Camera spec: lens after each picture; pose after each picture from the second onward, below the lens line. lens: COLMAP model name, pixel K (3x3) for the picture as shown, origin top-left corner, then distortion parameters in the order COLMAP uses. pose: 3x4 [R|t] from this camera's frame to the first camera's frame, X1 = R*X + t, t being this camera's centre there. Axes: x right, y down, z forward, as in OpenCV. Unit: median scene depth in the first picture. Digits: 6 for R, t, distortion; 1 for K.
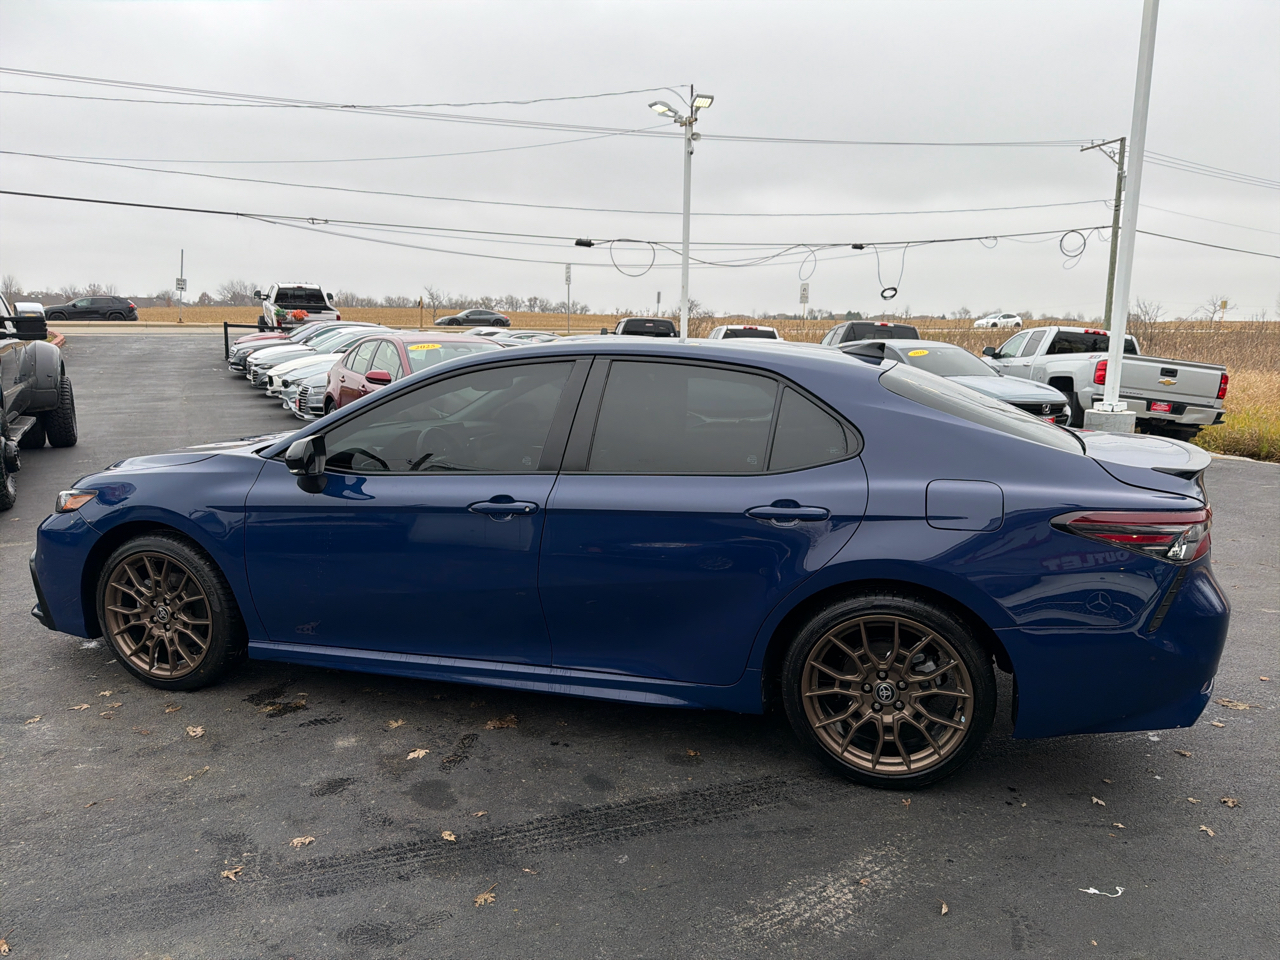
lens RADIAL K [[907.0, 0, 640.5], [0, 907.0, 491.8], [0, 0, 1]] dist [0.029543, -0.052247]
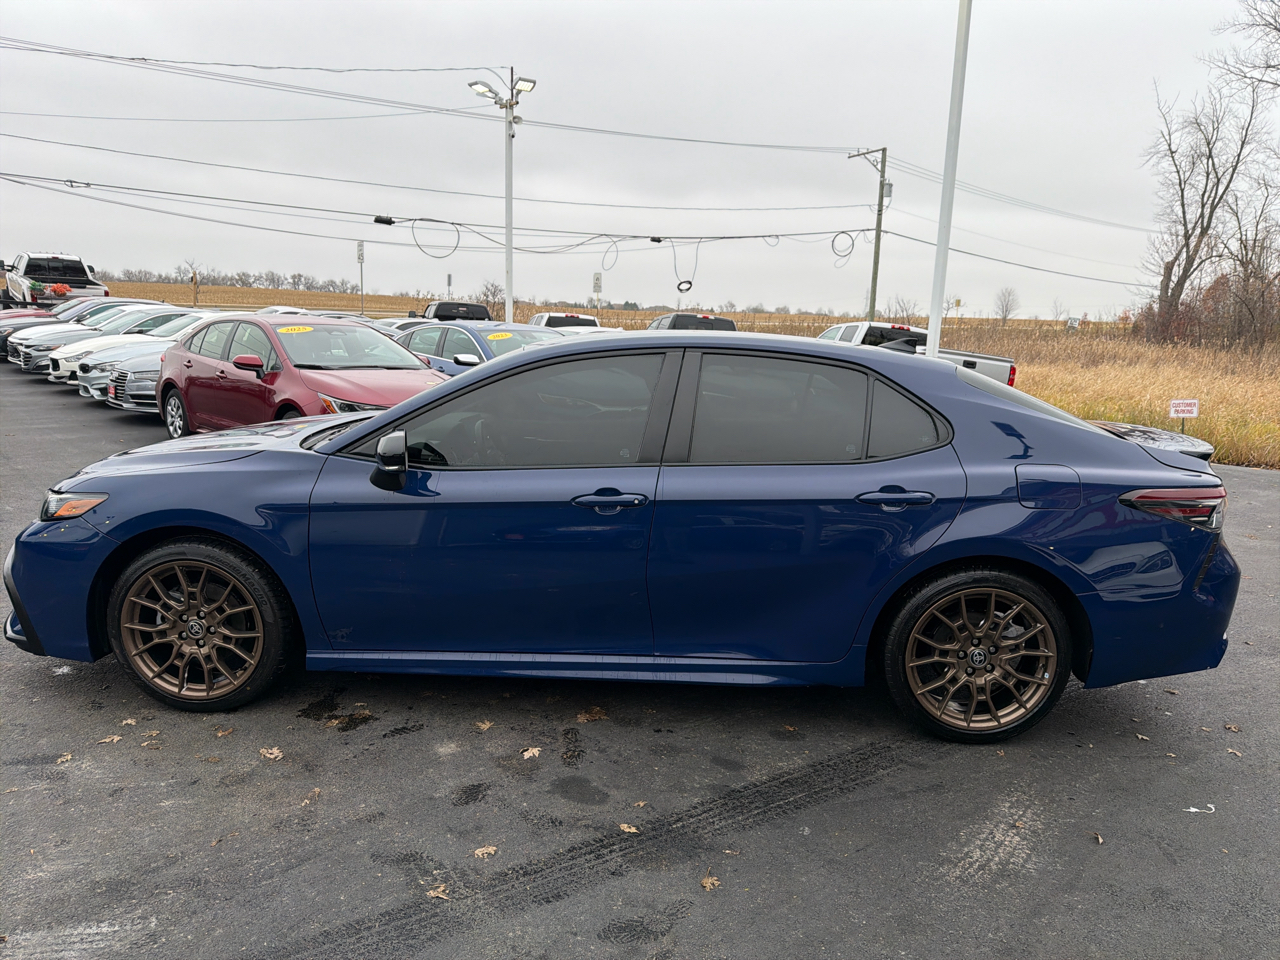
lens RADIAL K [[902.7, 0, 646.1], [0, 902.7, 495.0], [0, 0, 1]] dist [0.034800, -0.056200]
pose [[0.969722, -0.026267, 0.242795, -0.276760], [0.021713, 0.999535, 0.021413, -0.006945], [-0.243244, -0.015493, 0.969841, 0.020880]]
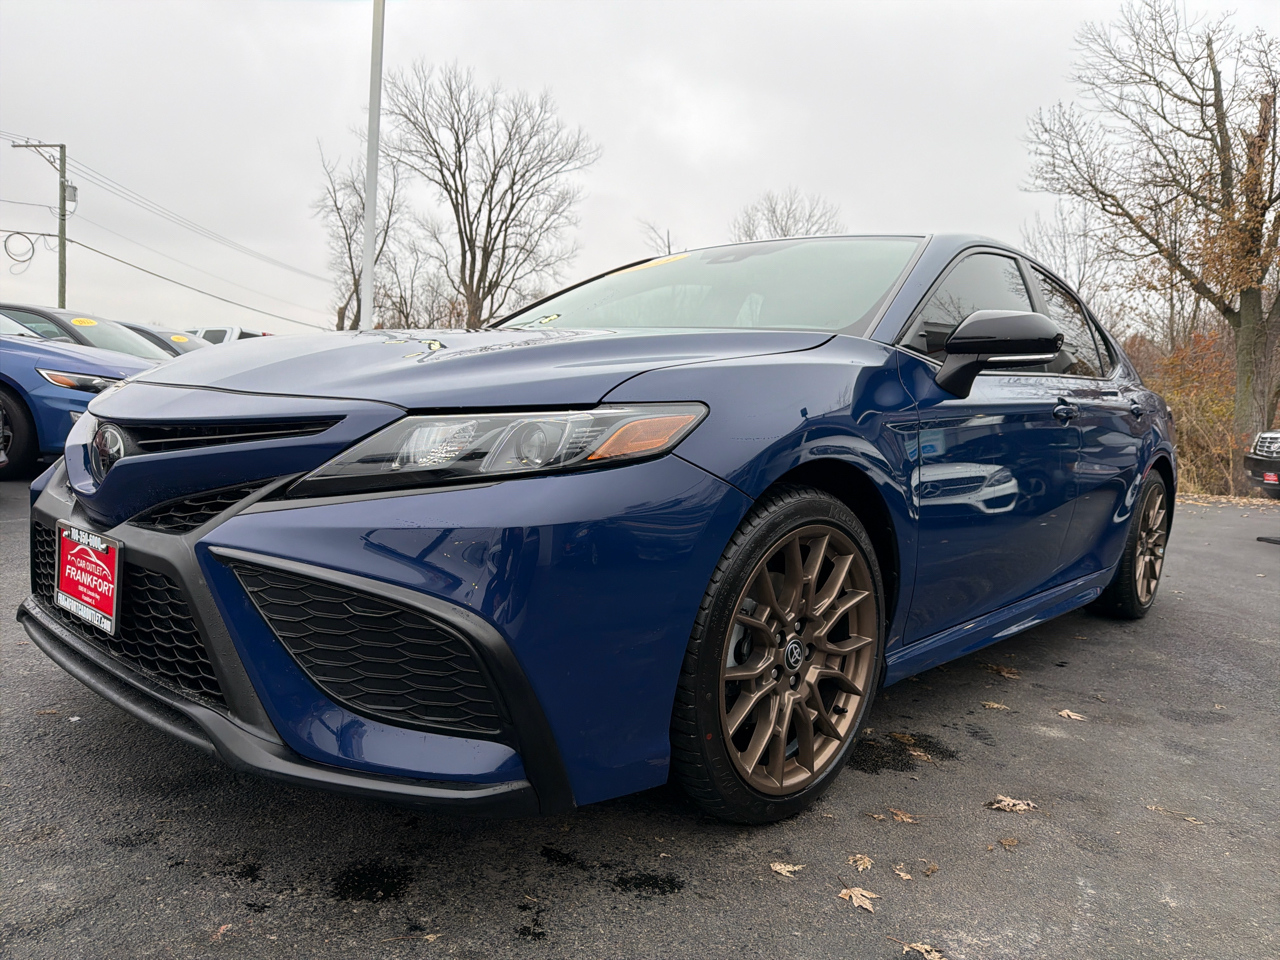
lens RADIAL K [[904.6, 0, 630.3], [0, 904.6, 494.0], [0, 0, 1]] dist [0.019816, -0.033196]
pose [[0.441268, -0.066152, 0.894934, -0.895966], [0.090648, 0.995464, 0.028887, 0.022763], [-0.892785, 0.068378, 0.445263, 0.769821]]
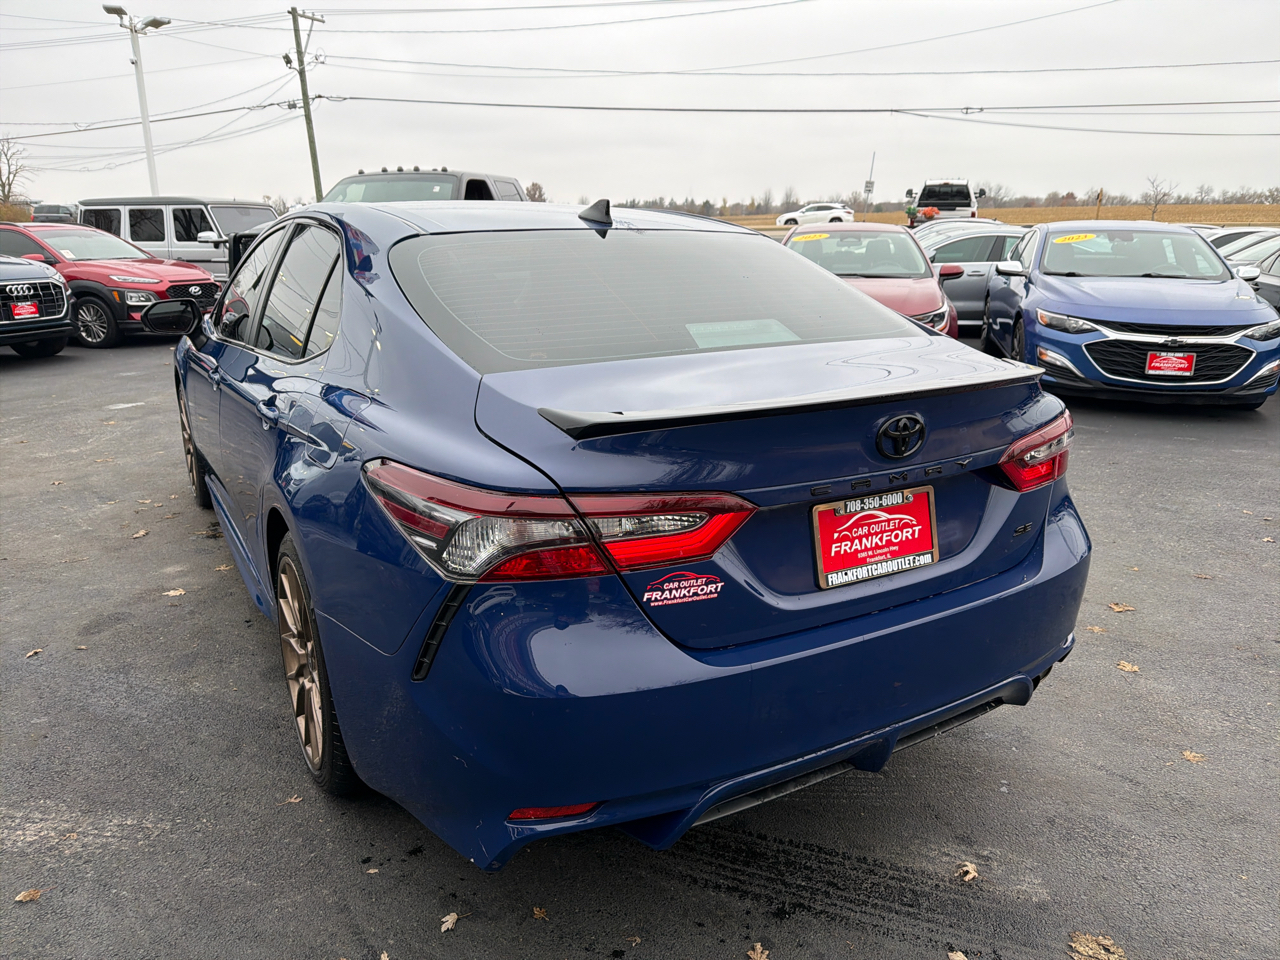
lens RADIAL K [[907.0, 0, 640.5], [0, 907.0, 491.8], [0, 0, 1]] dist [0.029543, -0.052247]
pose [[0.725431, 0.179842, -0.664385, 0.681267], [-0.111821, 0.983232, 0.144055, -0.042901], [0.679151, -0.030210, 0.733376, 0.445300]]
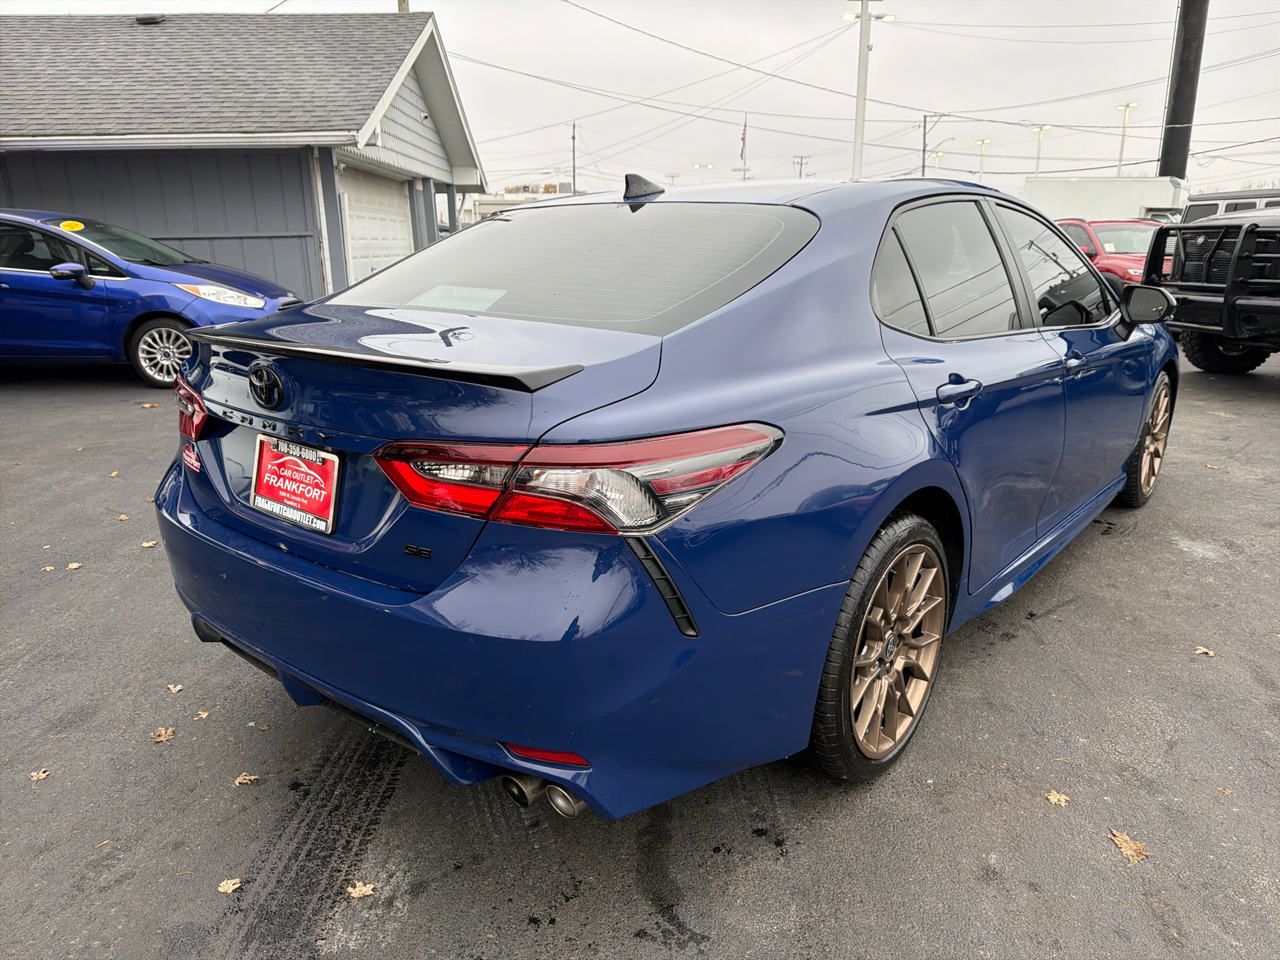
lens RADIAL K [[892.4, 0, 637.2], [0, 892.4, 496.8], [0, 0, 1]] dist [-0.002029, -0.001798]
pose [[-0.400116, 0.250150, -0.881665, 0.803143], [-0.157406, 0.928975, 0.335006, -0.139343], [0.902846, 0.272820, -0.332322, 1.113431]]
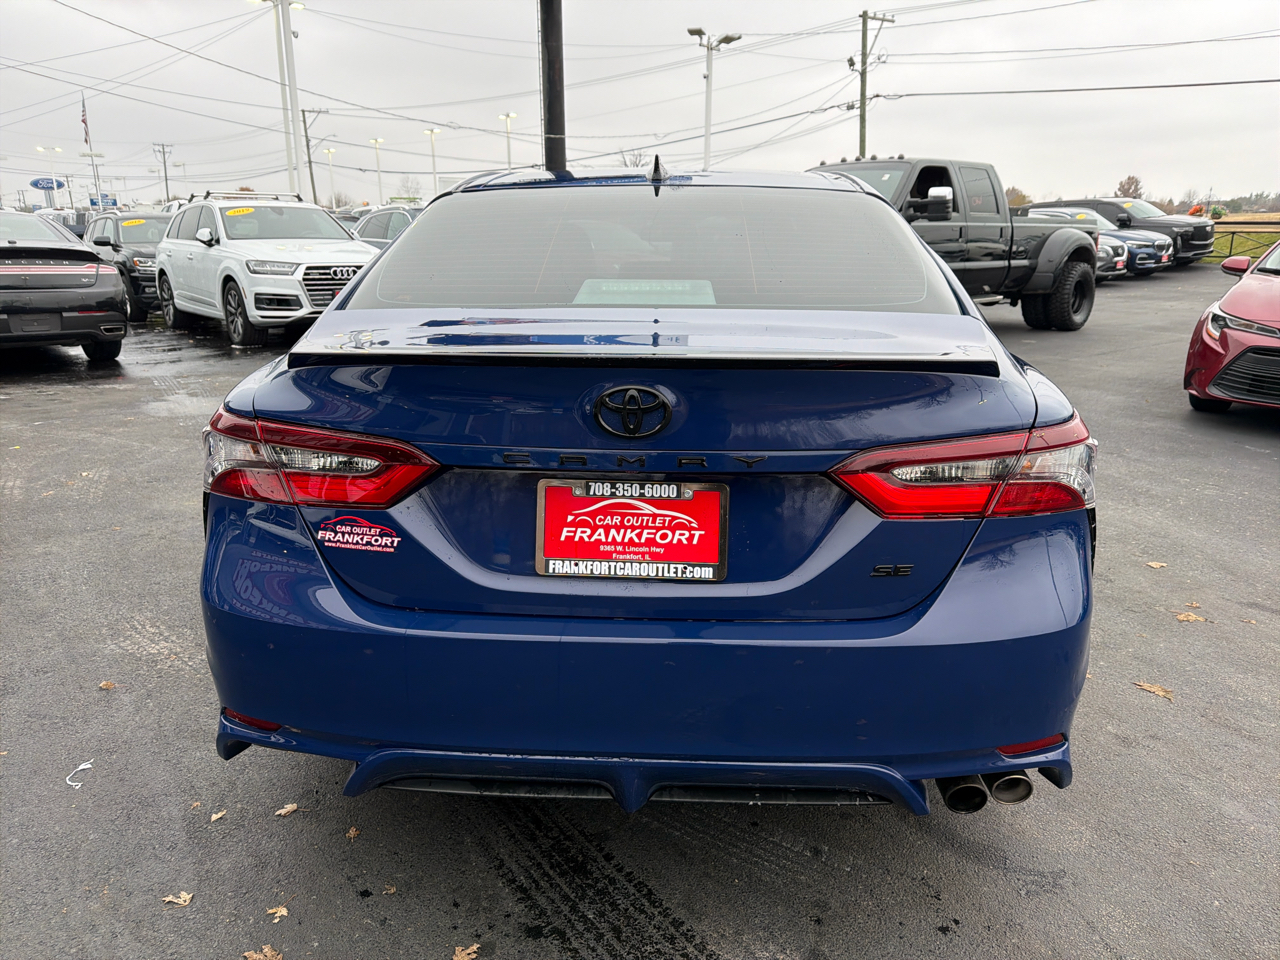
lens RADIAL K [[904.3, 0, 630.1], [0, 904.3, 479.6], [0, 0, 1]] dist [0.038517, -0.060820]
pose [[0.214763, 0.249164, -0.944349, 0.810317], [-0.165797, 0.962177, 0.216162, -0.069083], [0.962491, 0.110146, 0.247951, 0.731324]]
